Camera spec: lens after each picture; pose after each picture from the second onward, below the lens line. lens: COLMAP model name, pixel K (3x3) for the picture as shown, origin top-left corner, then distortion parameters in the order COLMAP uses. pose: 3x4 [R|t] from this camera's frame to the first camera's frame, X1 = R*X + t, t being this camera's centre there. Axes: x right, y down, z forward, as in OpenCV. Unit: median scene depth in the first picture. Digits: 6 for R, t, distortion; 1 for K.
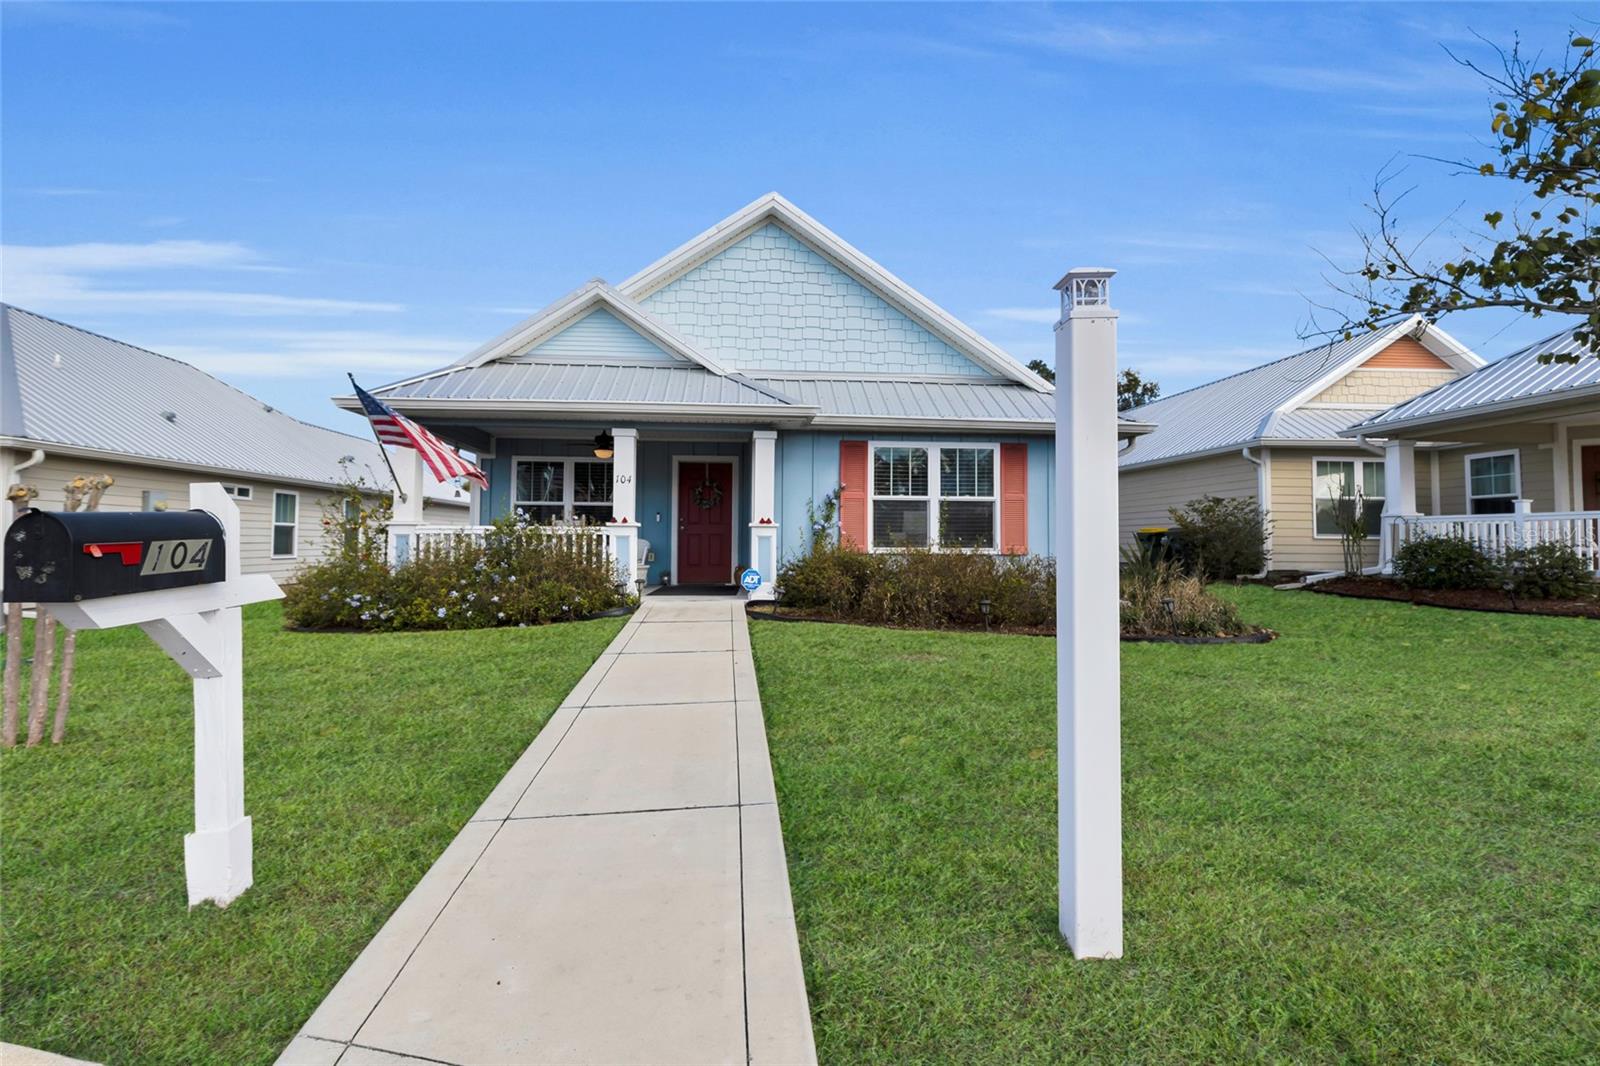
lens RADIAL K [[725.6, 0, 797.2], [0, 725.6, 522.9], [0, 0, 1]] dist [0.002792, -0.000216]
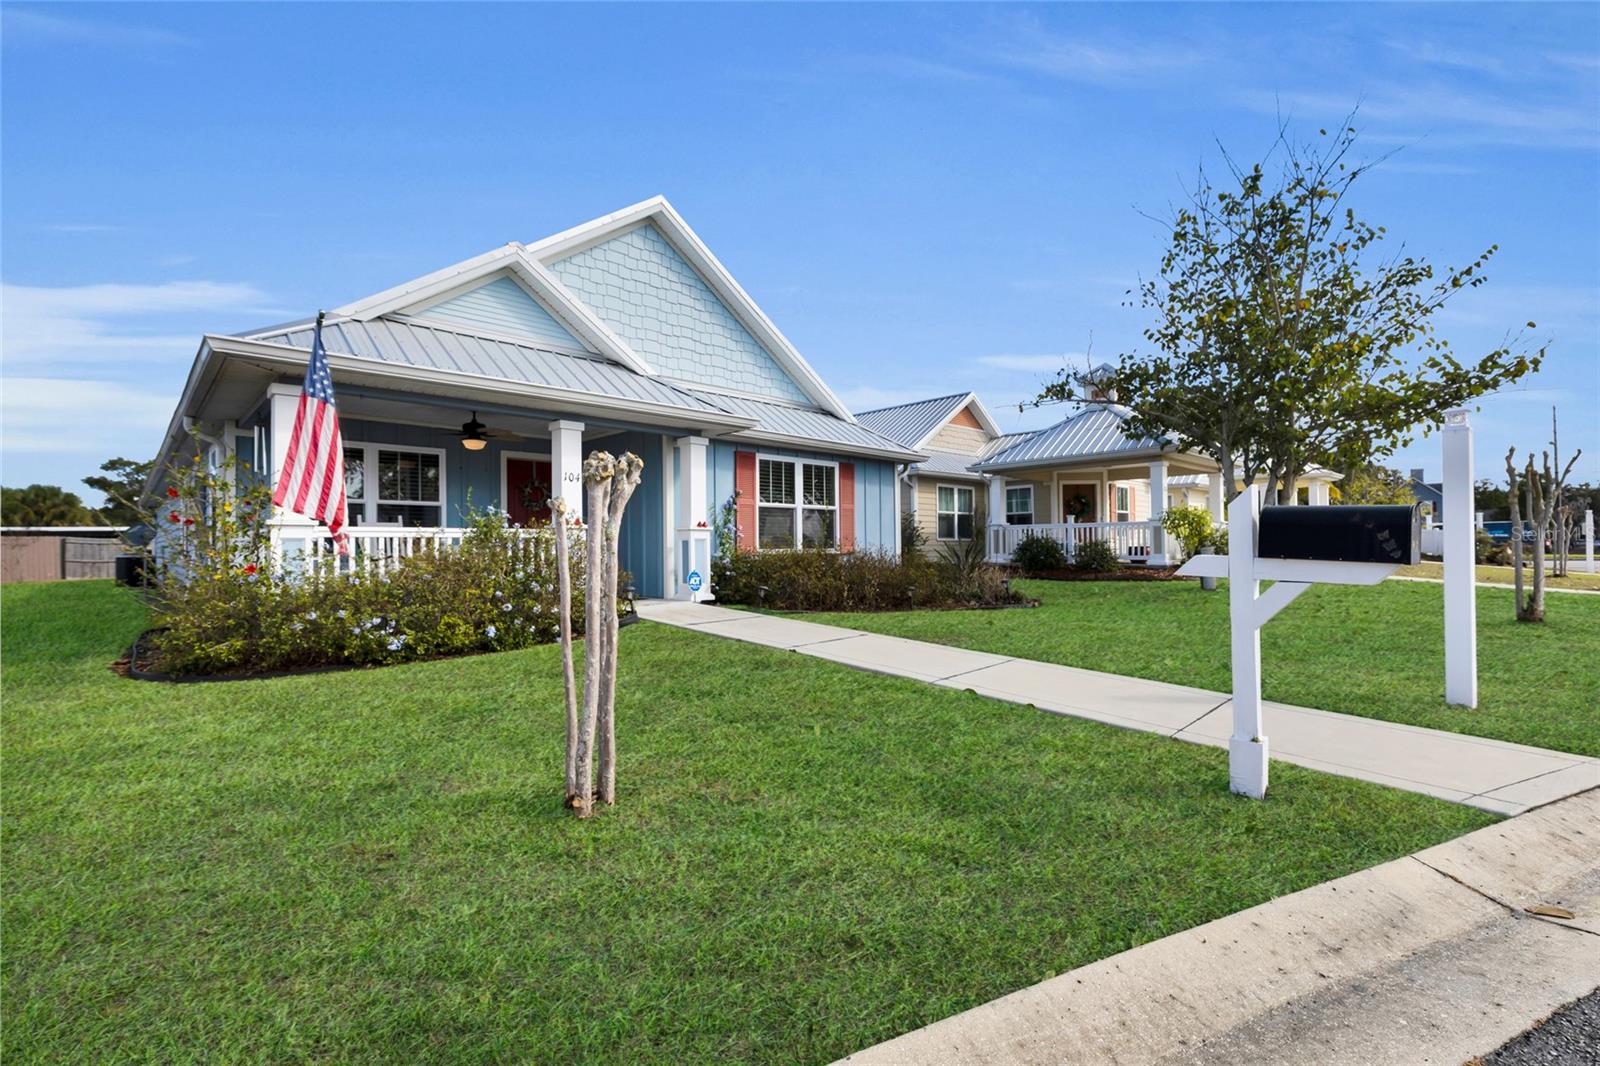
lens RADIAL K [[725.6, 0, 812.4], [0, 725.6, 542.6], [0, 0, 1]] dist [0.002792, -0.000216]
pose [[0.761694, -0.007913, 0.647888, -0.548171], [-0.002247, 0.999887, 0.014854, 0.007120], [-0.647933, -0.012771, 0.761590, 0.099081]]
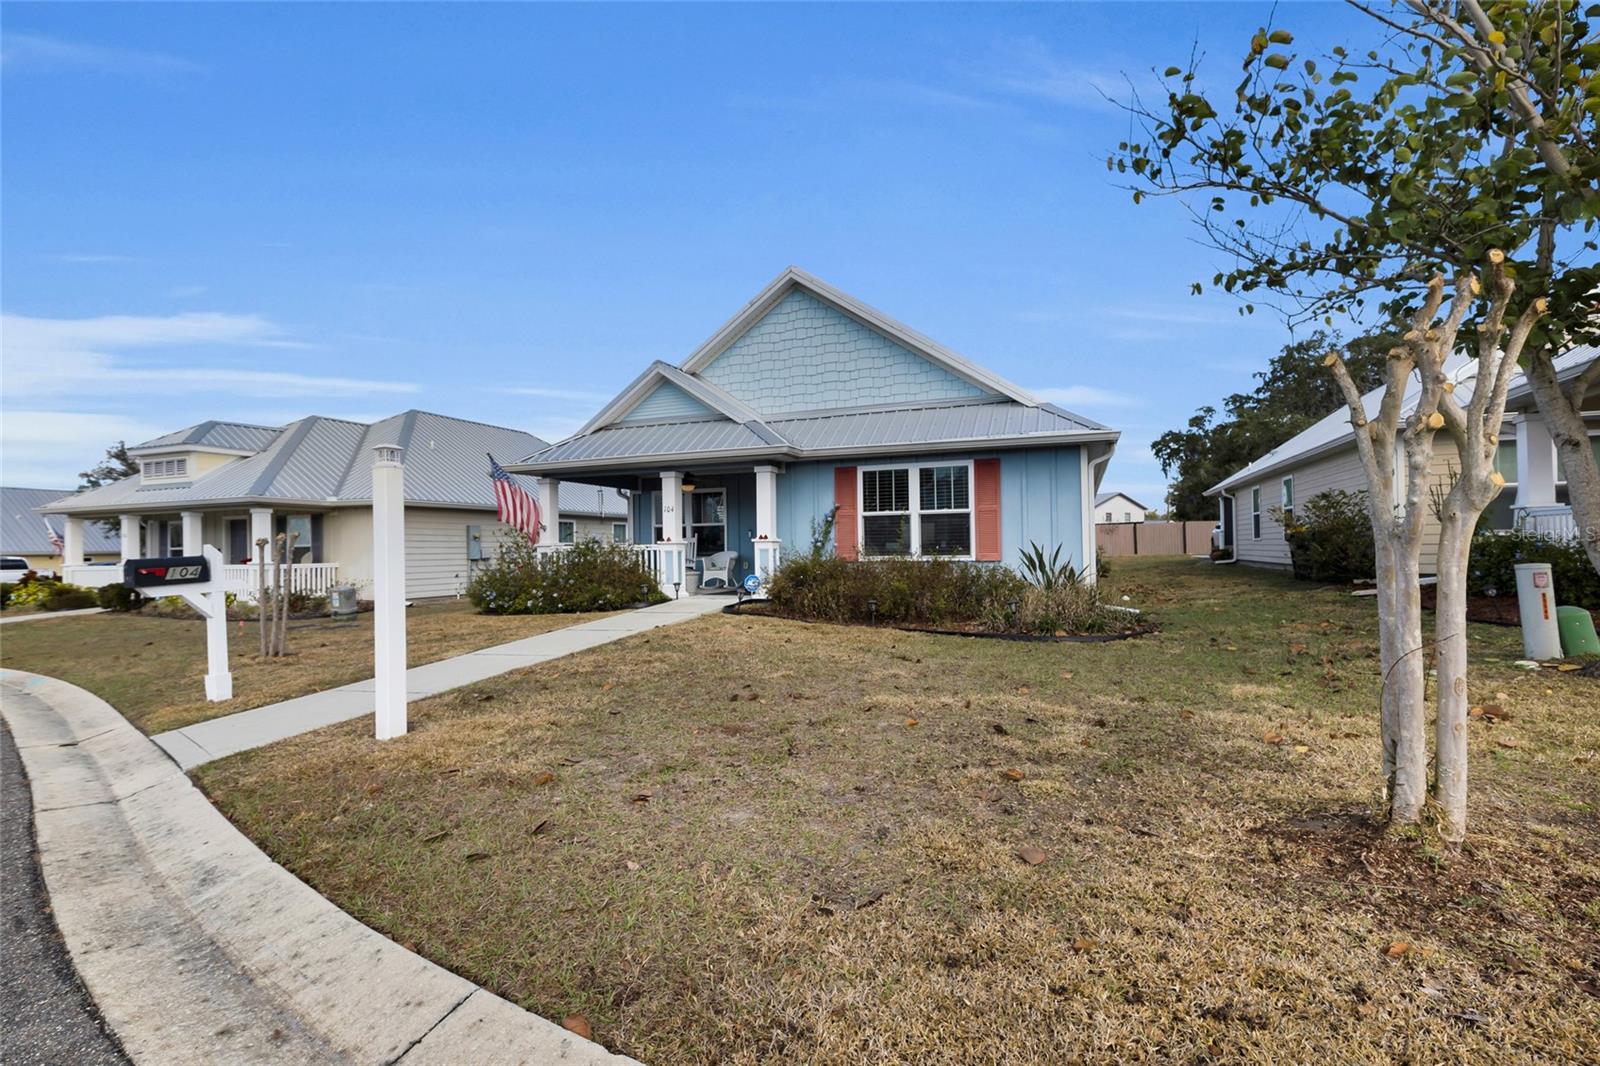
lens RADIAL K [[725.6, 0, 804.1], [0, 725.6, 541.2], [0, 0, 1]] dist [0.002792, -0.000216]
pose [[0.900272, -0.023147, -0.434712, 0.525026], [0.030984, 0.999460, 0.010949, -0.006792], [0.434224, -0.023327, 0.900503, -0.101558]]
